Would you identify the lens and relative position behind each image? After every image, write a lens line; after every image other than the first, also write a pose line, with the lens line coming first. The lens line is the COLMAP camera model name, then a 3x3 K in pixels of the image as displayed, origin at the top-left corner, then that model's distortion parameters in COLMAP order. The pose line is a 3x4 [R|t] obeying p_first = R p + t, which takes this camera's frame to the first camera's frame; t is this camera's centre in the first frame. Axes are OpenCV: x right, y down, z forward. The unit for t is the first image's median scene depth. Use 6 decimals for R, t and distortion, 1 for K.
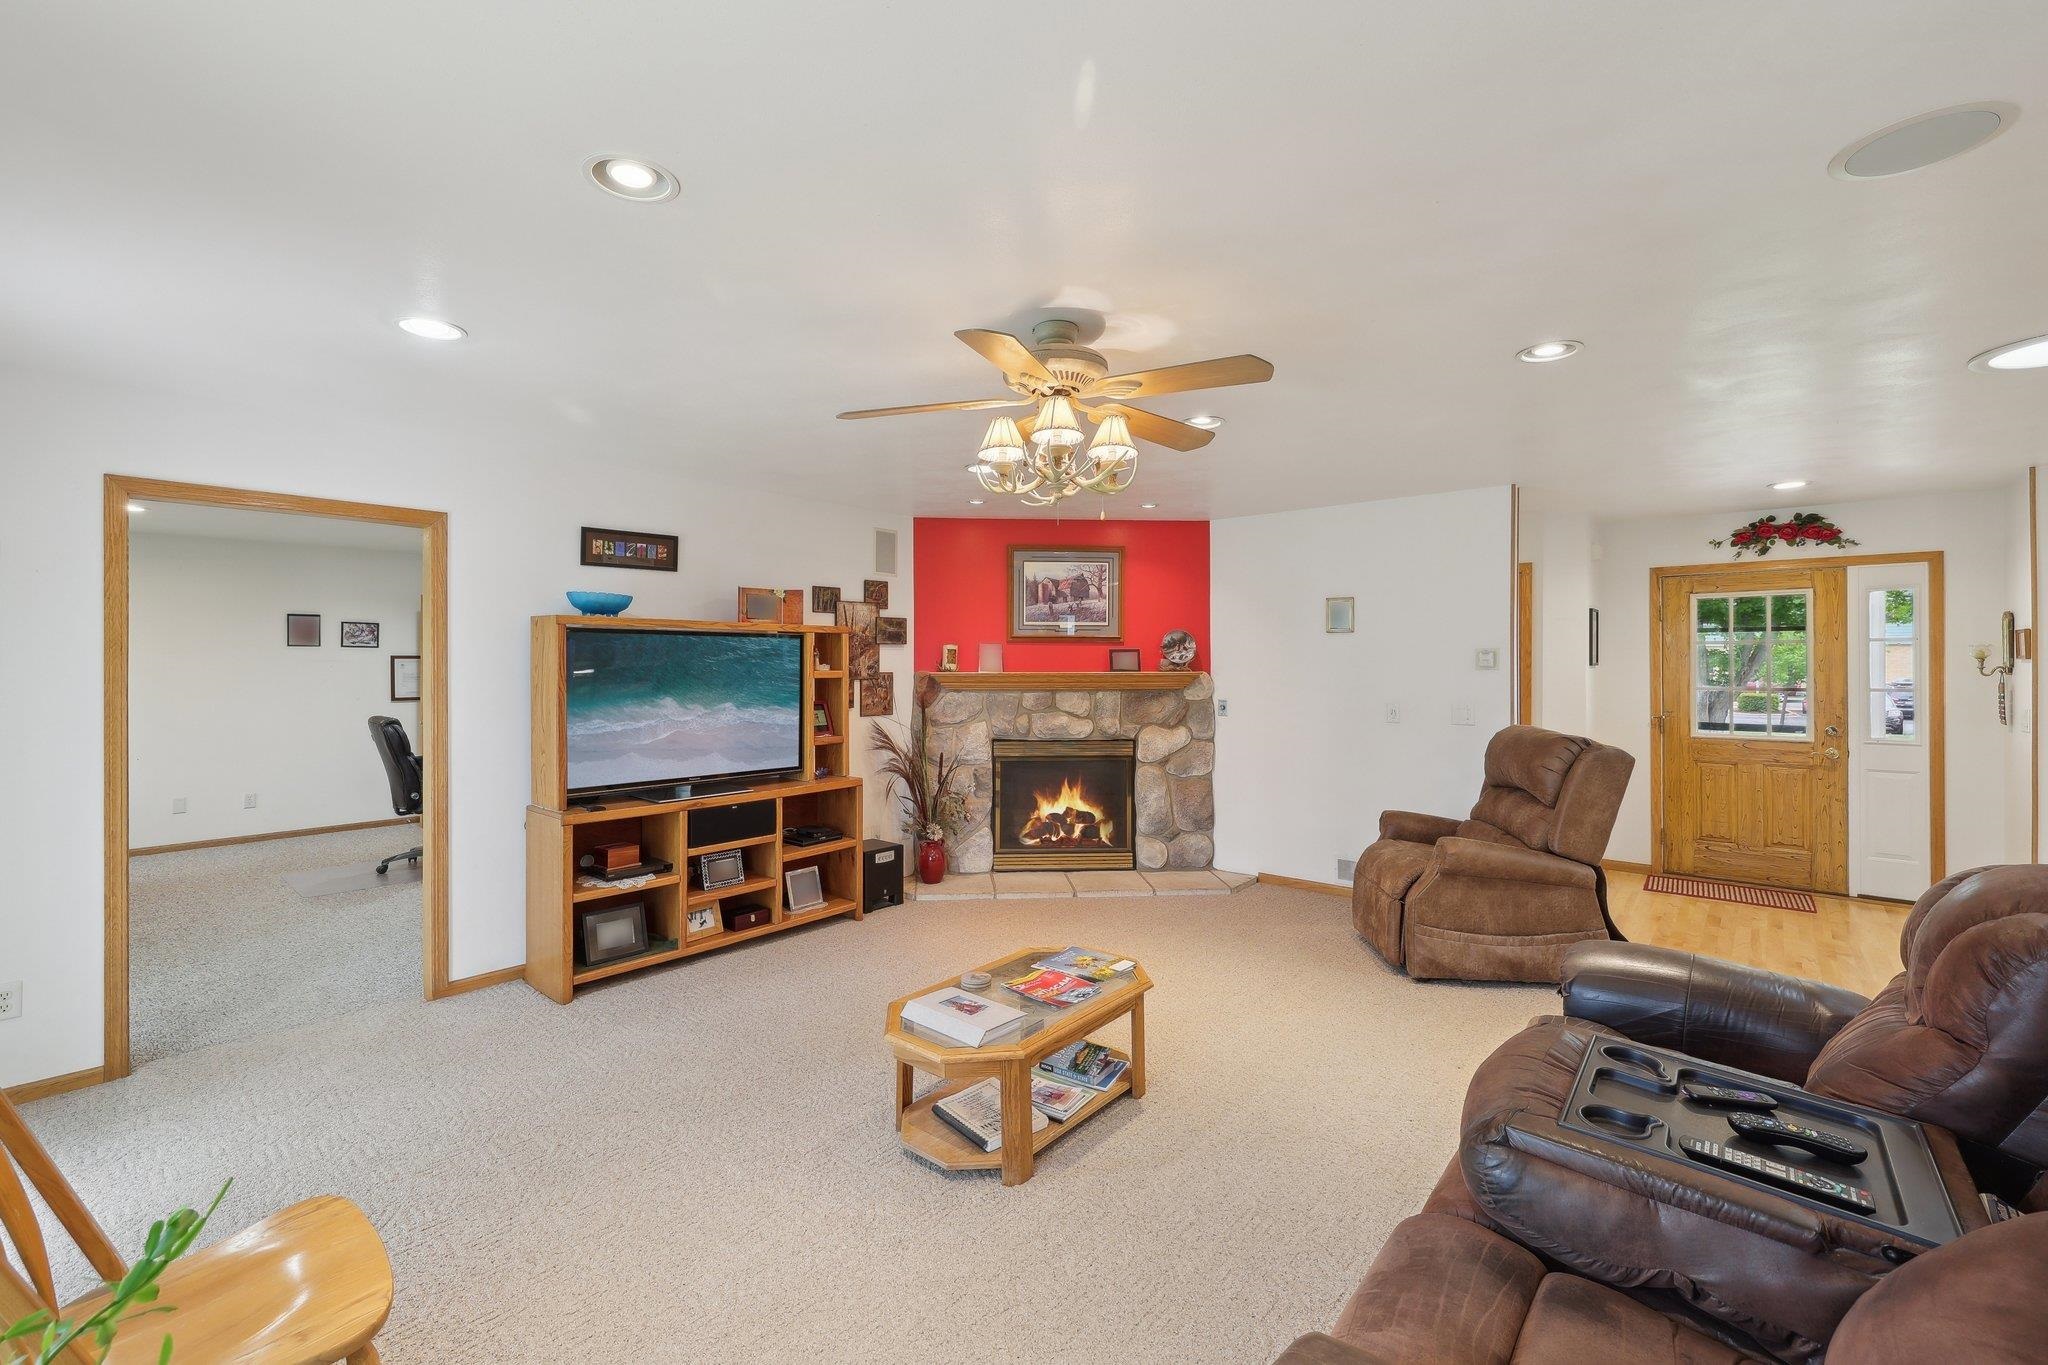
lens RADIAL K [[861.8, 0, 1019.2], [0, 861.8, 662.6], [0, 0, 1]] dist [-0.009610, -0.000288]
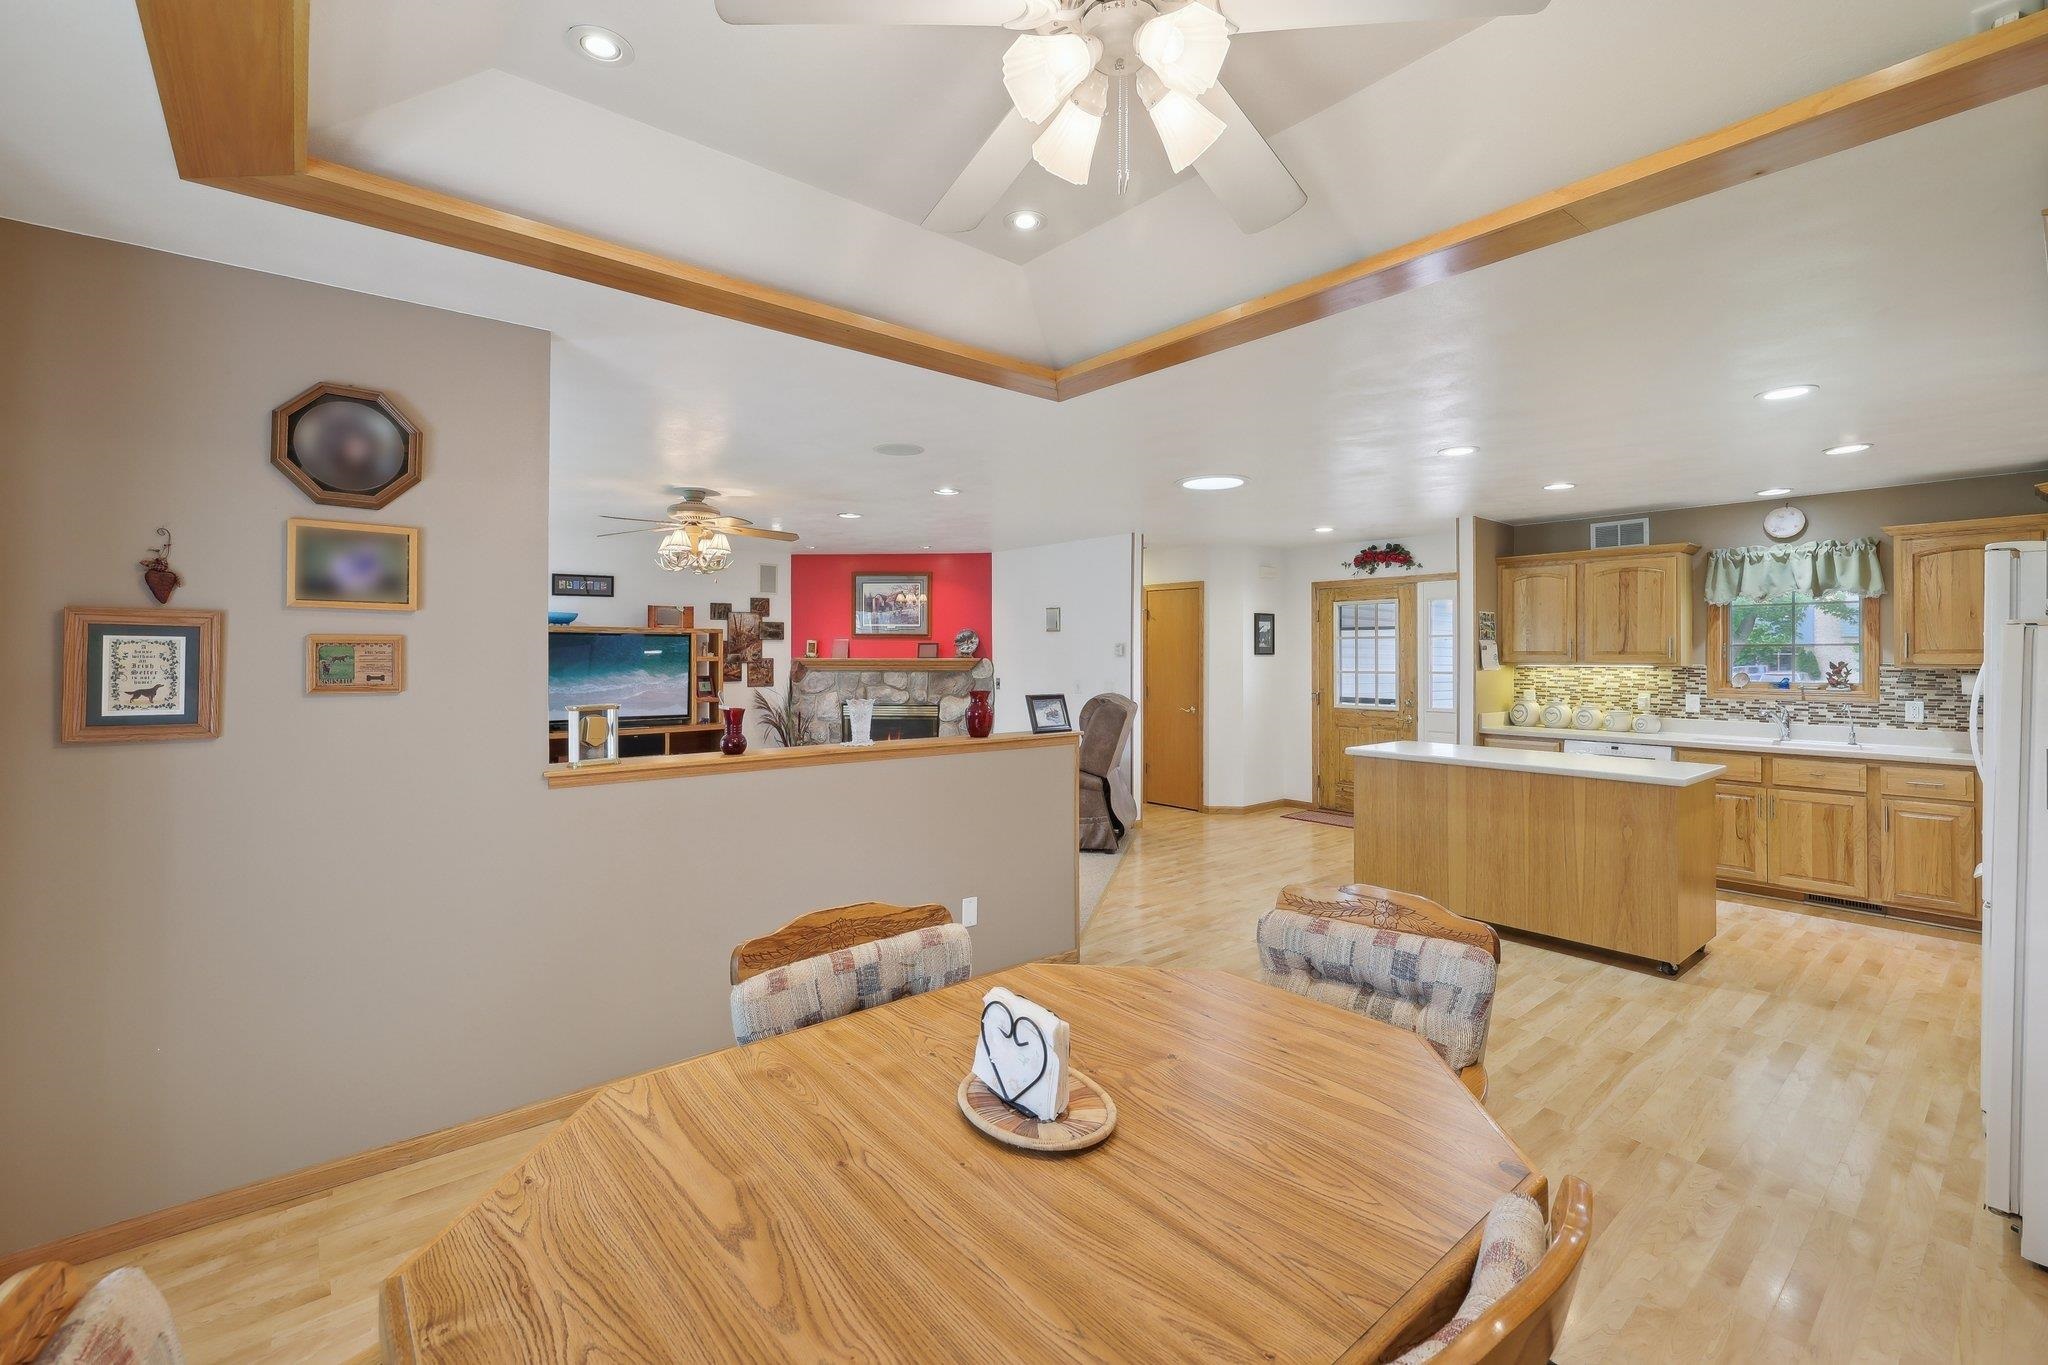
lens RADIAL K [[861.8, 0, 1019.2], [0, 861.8, 662.6], [0, 0, 1]] dist [-0.009610, -0.000288]
pose [[0.988783, 0.003288, -0.149324, 0.508358], [-0.001547, 0.999929, 0.011776, 0.000305], [0.149353, -0.011413, 0.988718, -0.430127]]
